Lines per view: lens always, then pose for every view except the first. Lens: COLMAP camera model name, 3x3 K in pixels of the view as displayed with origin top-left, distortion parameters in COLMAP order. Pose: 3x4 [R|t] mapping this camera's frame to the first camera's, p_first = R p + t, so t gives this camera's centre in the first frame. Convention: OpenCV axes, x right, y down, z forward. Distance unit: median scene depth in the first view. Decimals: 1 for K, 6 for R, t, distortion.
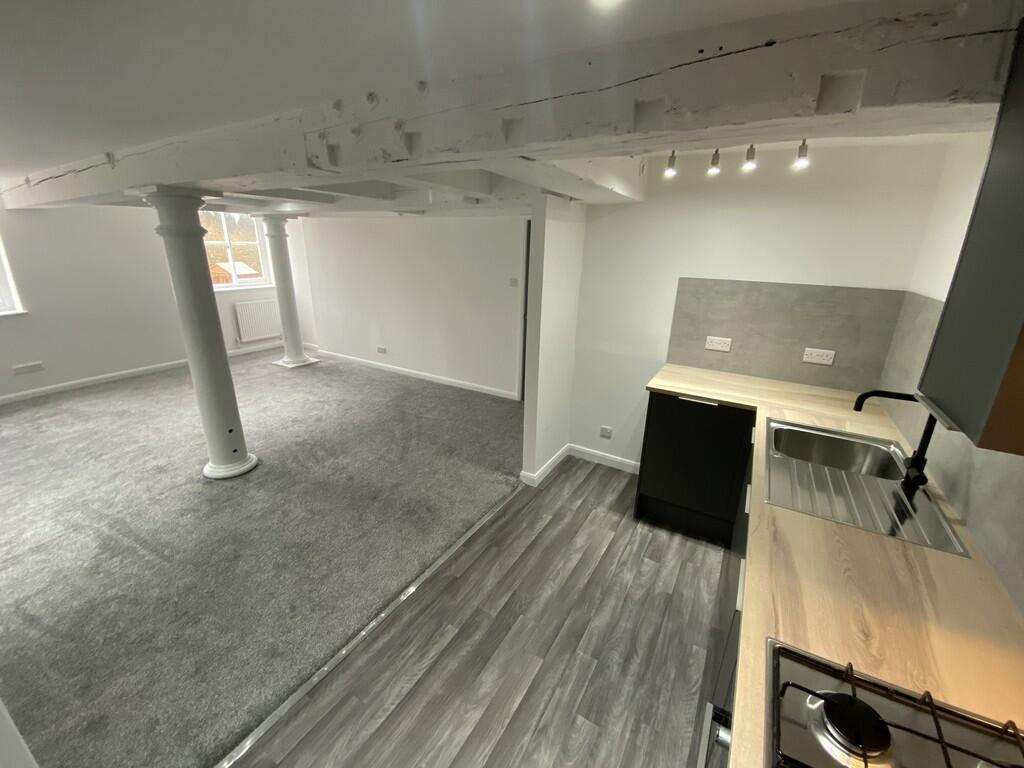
lens RADIAL K [[409.2, 0, 509.7], [0, 409.2, 379.6], [0, 0, 1]] dist [0.024930, -0.023196]
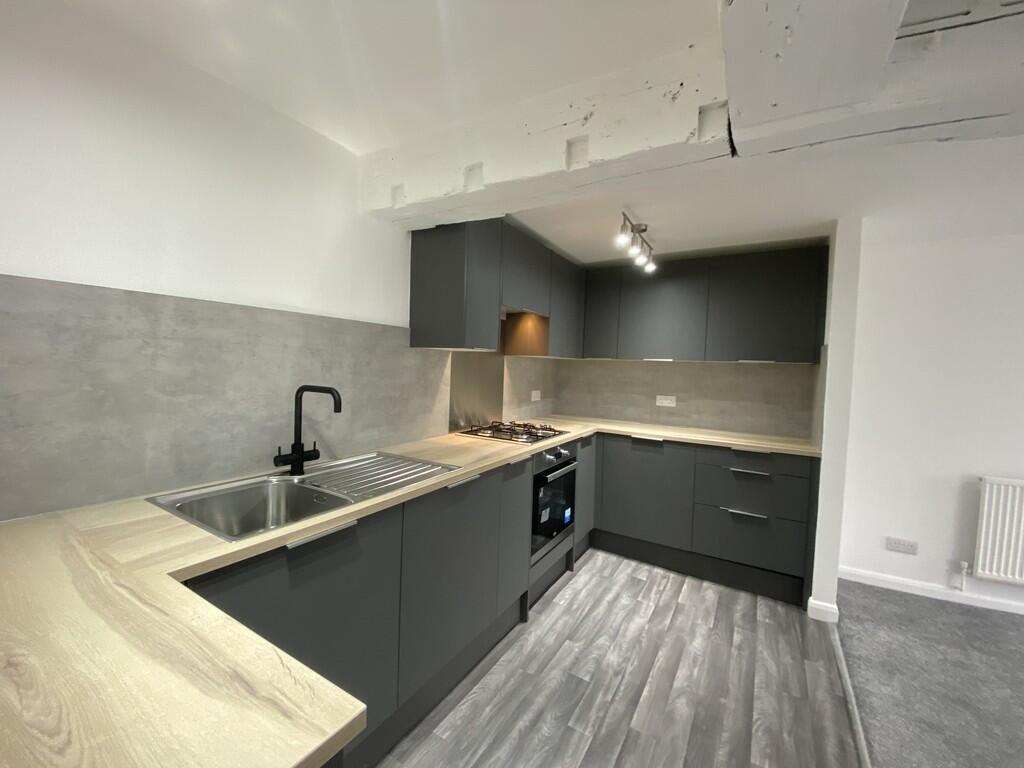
lens RADIAL K [[409.2, 0, 509.7], [0, 409.2, 379.6], [0, 0, 1]] dist [0.024930, -0.023196]
pose [[-0.998484, -0.054866, 0.004461, 0.378259], [-0.049921, 0.936670, 0.346637, -0.302175], [-0.023197, 0.345889, -0.937989, 1.591608]]
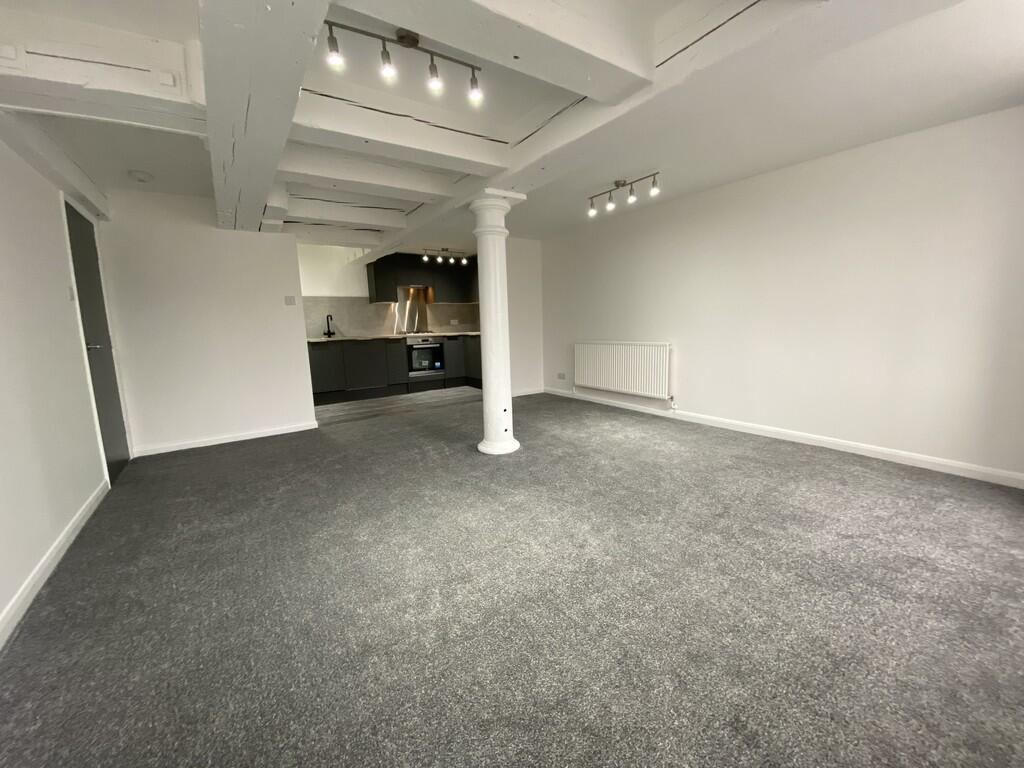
lens RADIAL K [[409.2, 0, 509.7], [0, 409.2, 379.6], [0, 0, 1]] dist [0.024930, -0.023196]
pose [[-0.905646, -0.051788, 0.420860, -2.037392], [0.143577, 0.896436, 0.419271, -0.706504], [-0.398987, 0.440137, -0.804418, 3.186646]]
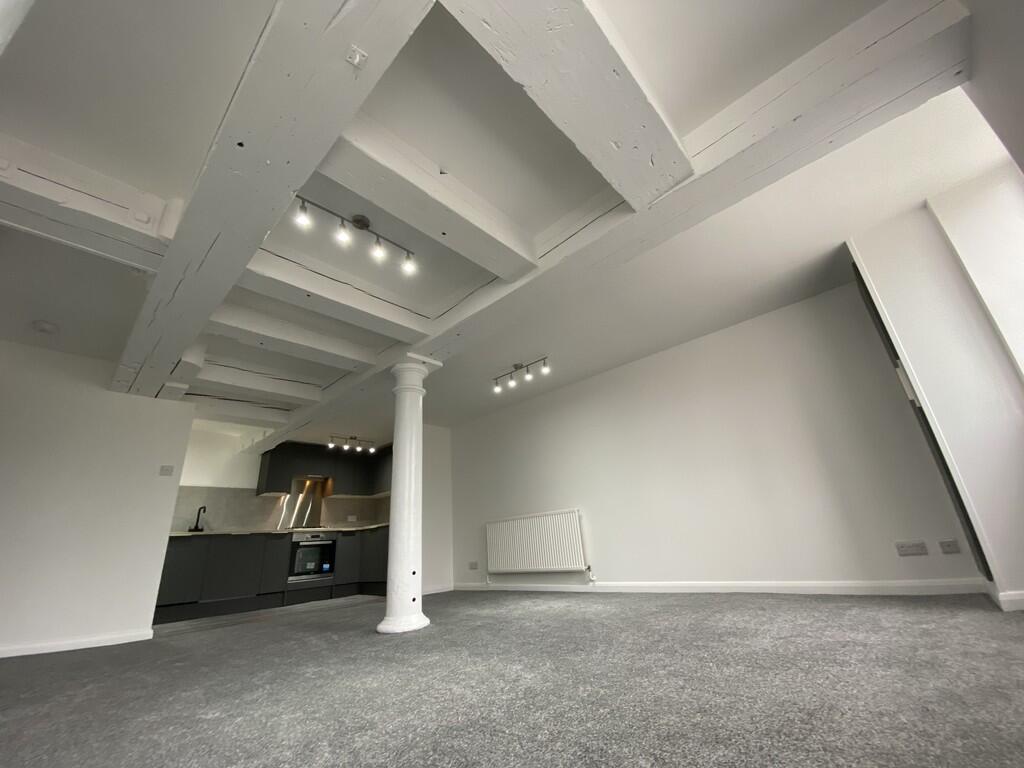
lens RADIAL K [[409.2, 0, 509.7], [0, 409.2, 379.6], [0, 0, 1]] dist [0.024930, -0.023196]
pose [[-0.975622, 0.128213, 0.178111, -2.004454], [0.117816, 0.990717, -0.067813, -0.413574], [-0.185152, -0.045175, -0.981671, 3.331696]]
